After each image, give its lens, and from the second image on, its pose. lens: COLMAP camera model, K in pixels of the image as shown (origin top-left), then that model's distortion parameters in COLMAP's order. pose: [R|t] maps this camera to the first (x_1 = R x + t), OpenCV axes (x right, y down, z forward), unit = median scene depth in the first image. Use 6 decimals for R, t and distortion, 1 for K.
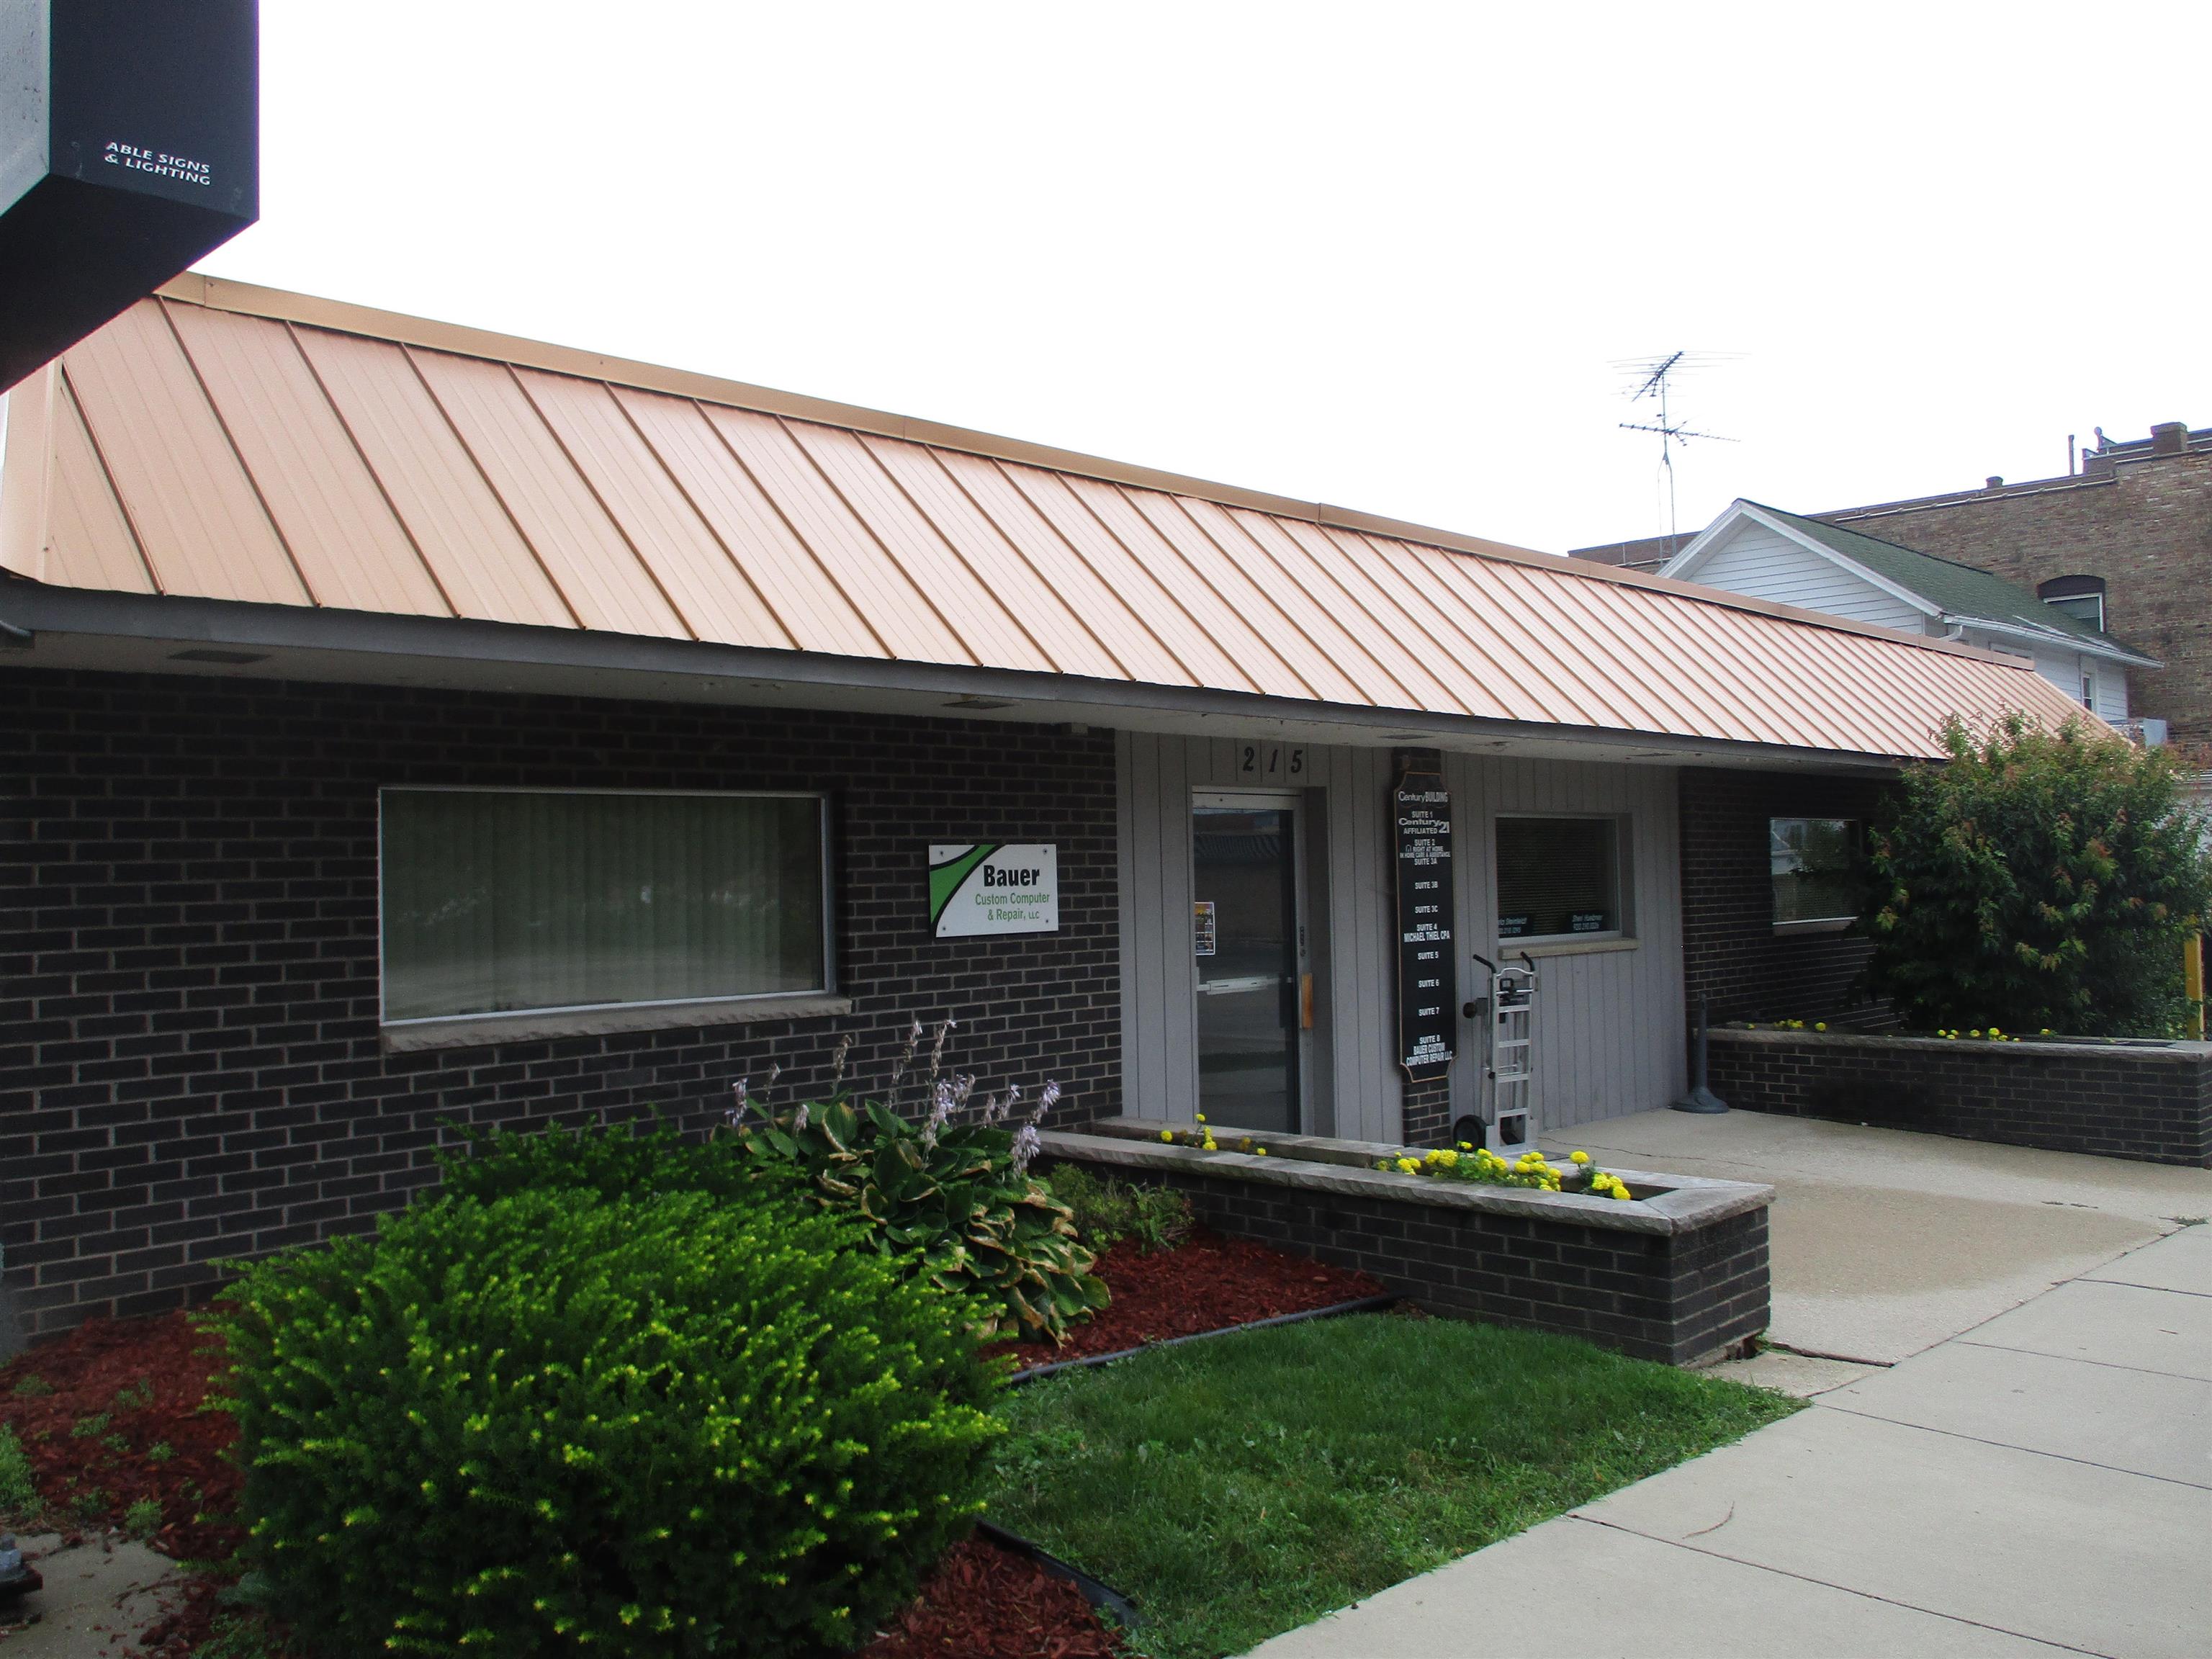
lens RADIAL K [[1796.4, 0, 1104.5], [0, 1796.4, 827.0], [0, 0, 1]] dist [-0.009583, -0.003544]
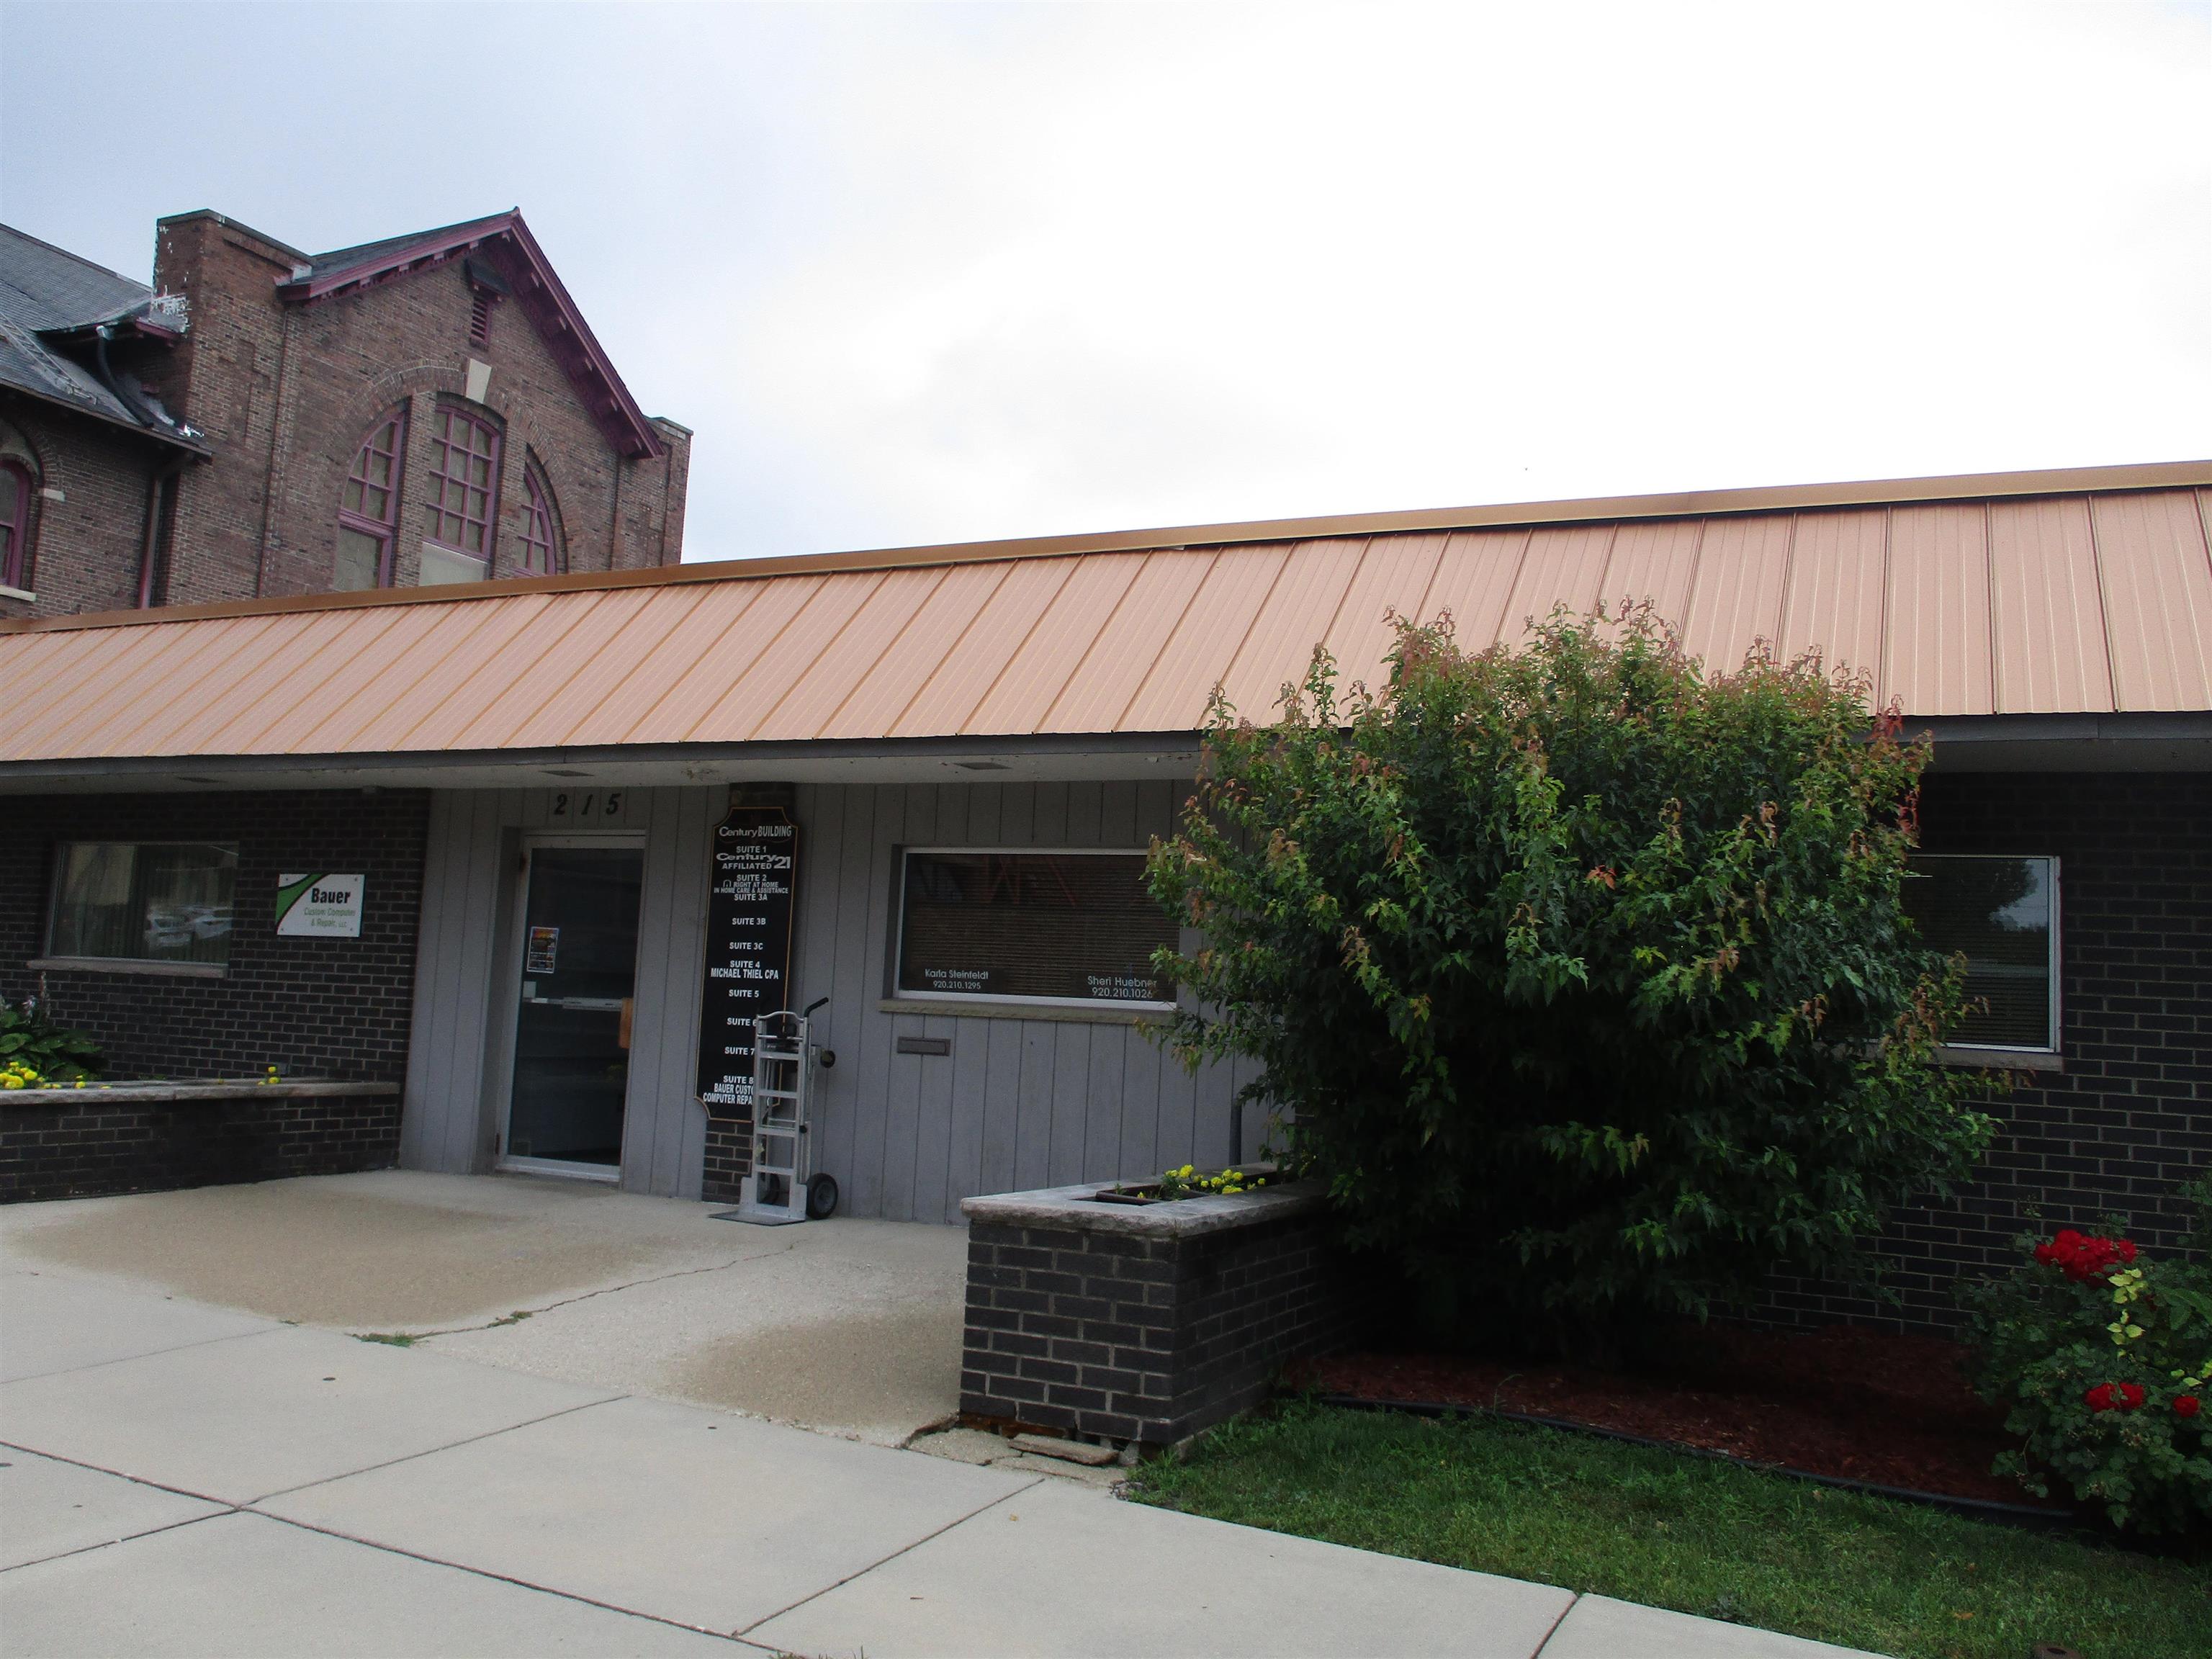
lens RADIAL K [[1796.4, 0, 1101.5], [0, 1796.4, 828.5], [0, 0, 1]] dist [-0.009583, -0.003544]
pose [[0.343907, -0.060314, -0.937065, 1.265893], [-0.024552, 0.997016, -0.073184, 0.053127], [0.938683, 0.048175, 0.341400, 0.917339]]
